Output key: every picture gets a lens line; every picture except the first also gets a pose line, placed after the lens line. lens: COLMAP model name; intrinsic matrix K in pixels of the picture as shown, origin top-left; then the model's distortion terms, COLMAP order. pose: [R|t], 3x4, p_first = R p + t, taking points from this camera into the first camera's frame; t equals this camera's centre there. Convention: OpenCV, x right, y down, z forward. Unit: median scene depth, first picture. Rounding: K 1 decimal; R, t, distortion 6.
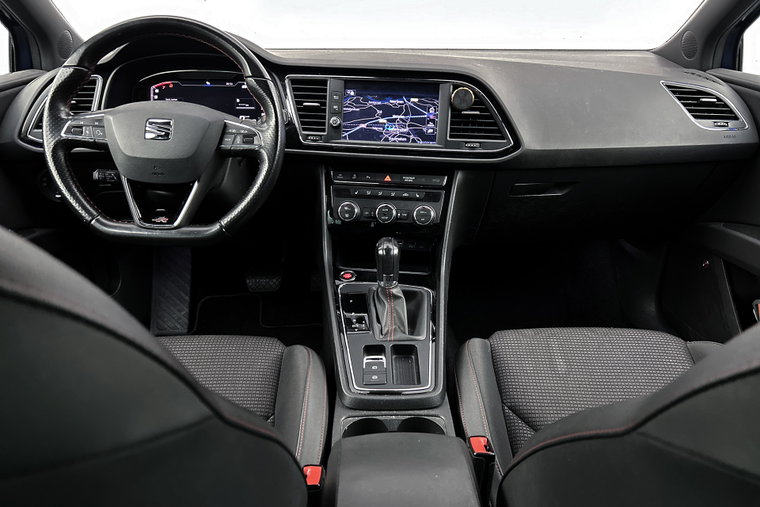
lens RADIAL K [[568.9, 0, 379.0], [0, 568.9, 265.5], [0, 0, 1]] dist [0.053728, -0.065431]
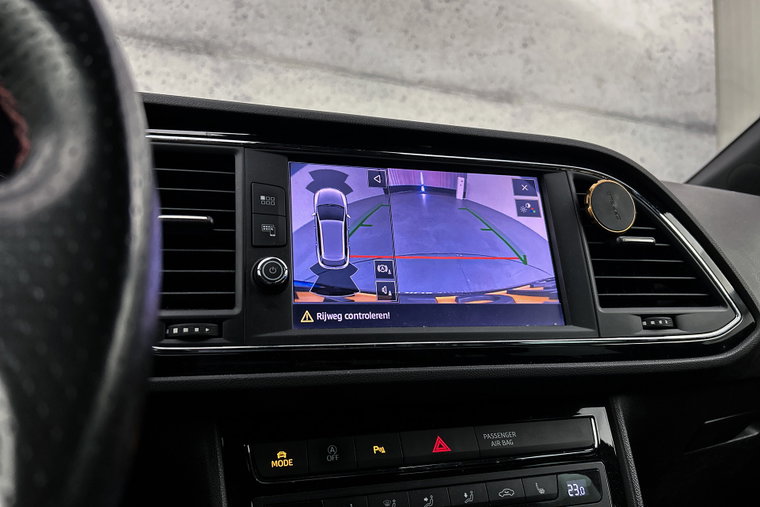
lens RADIAL K [[568.9, 0, 384.6], [0, 568.9, 261.9], [0, 0, 1]] dist [0.053728, -0.065431]
pose [[0.915126, 0.000591, 0.403167, -0.142773], [0.170649, 0.905434, -0.388674, -0.131958], [-0.365271, 0.424486, 0.828486, 0.734442]]
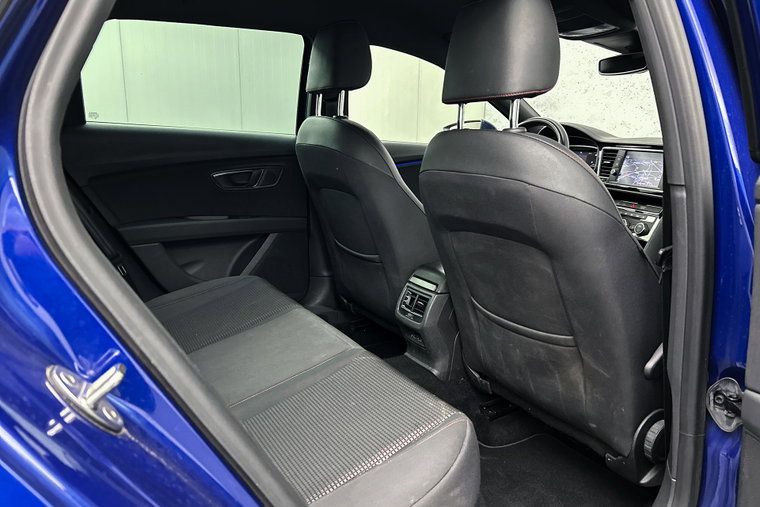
lens RADIAL K [[568.9, 0, 378.4], [0, 568.9, 257.3], [0, 0, 1]] dist [0.053728, -0.065431]
pose [[0.467863, 0.195369, -0.861937, 1.196459], [-0.370921, 0.928619, 0.009146, 0.261094], [0.802198, 0.315431, 0.506934, -0.434531]]
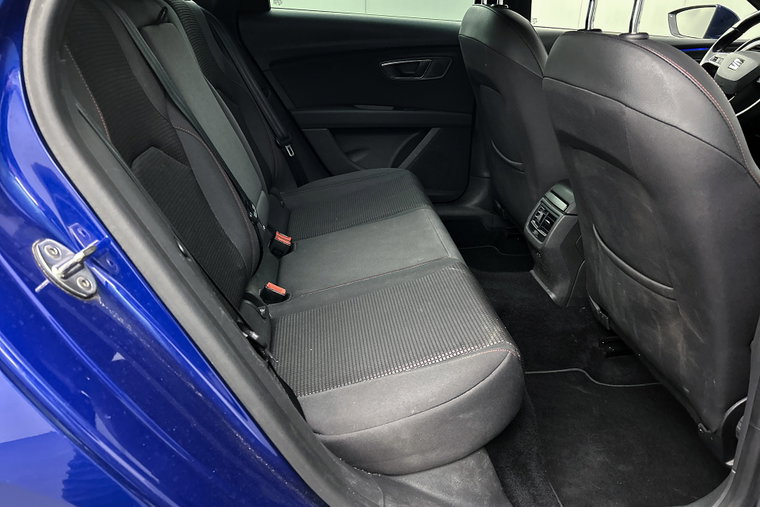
lens RADIAL K [[568.9, 0, 377.2], [0, 568.9, 255.2], [0, 0, 1]] dist [0.053728, -0.065431]
pose [[0.070838, 0.404193, -0.911926, 1.256131], [-0.427045, 0.838492, 0.338472, 0.128775], [0.901451, 0.365457, 0.232006, -0.233012]]
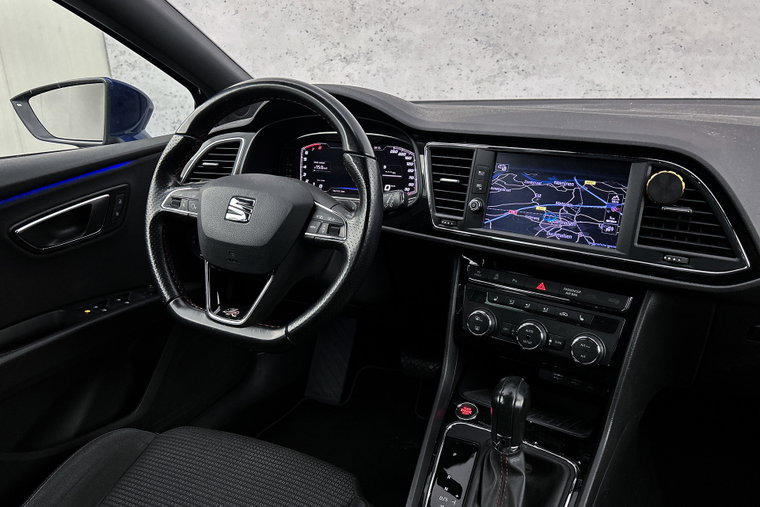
lens RADIAL K [[568.9, 0, 377.5], [0, 568.9, 255.2], [0, 0, 1]] dist [0.053728, -0.065431]
pose [[0.883111, 0.119088, -0.453799, 0.158369], [-0.148654, 0.988437, -0.029897, -0.144676], [0.444992, 0.093861, 0.890602, 0.279600]]
